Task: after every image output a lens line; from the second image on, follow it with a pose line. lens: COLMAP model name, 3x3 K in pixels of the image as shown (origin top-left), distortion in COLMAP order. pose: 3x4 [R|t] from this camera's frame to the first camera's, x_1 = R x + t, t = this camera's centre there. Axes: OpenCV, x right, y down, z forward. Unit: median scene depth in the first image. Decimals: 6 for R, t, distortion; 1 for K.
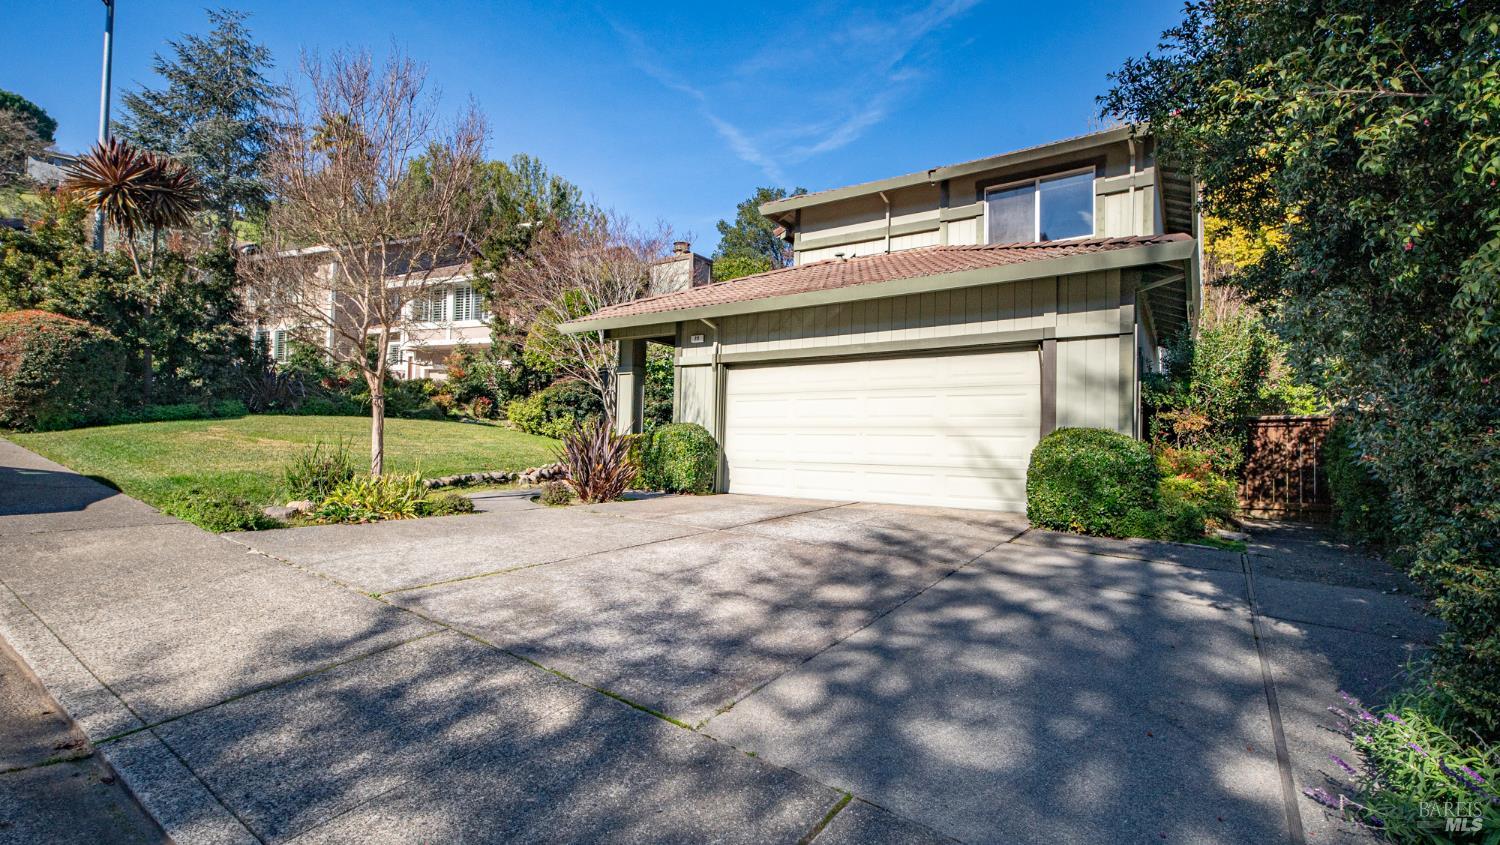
lens RADIAL K [[671.3, 0, 746.2], [0, 671.3, 433.3], [0, 0, 1]] dist [0.001111, -0.000656]
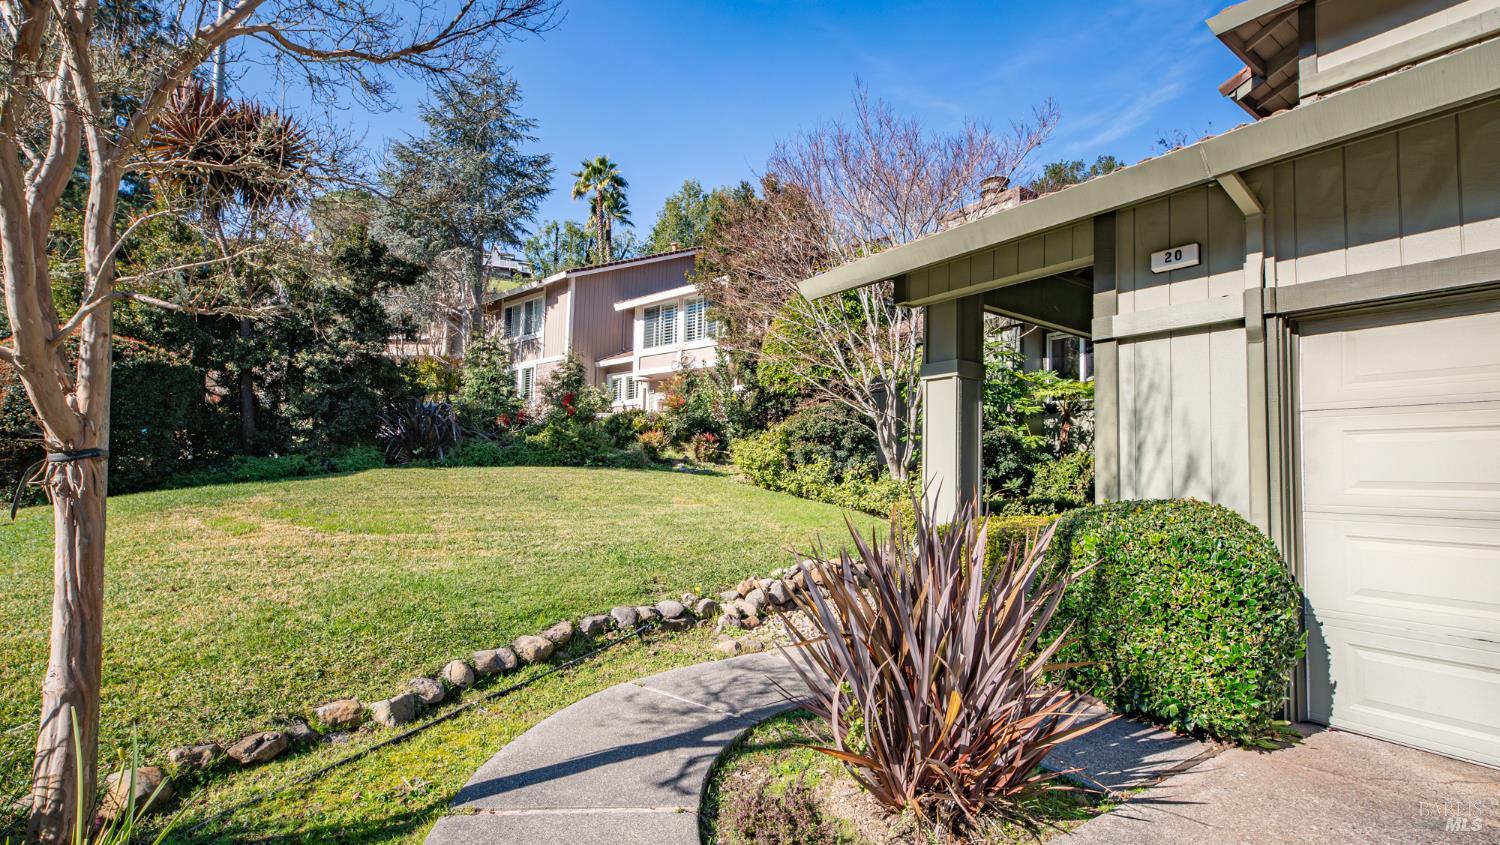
lens RADIAL K [[671.3, 0, 746.2], [0, 671.3, 433.3], [0, 0, 1]] dist [0.001111, -0.000656]
pose [[0.932792, -0.024213, -0.359602, -0.104794], [0.007495, 0.998828, -0.047810, -0.021626], [0.360338, 0.041901, 0.931880, 0.390019]]
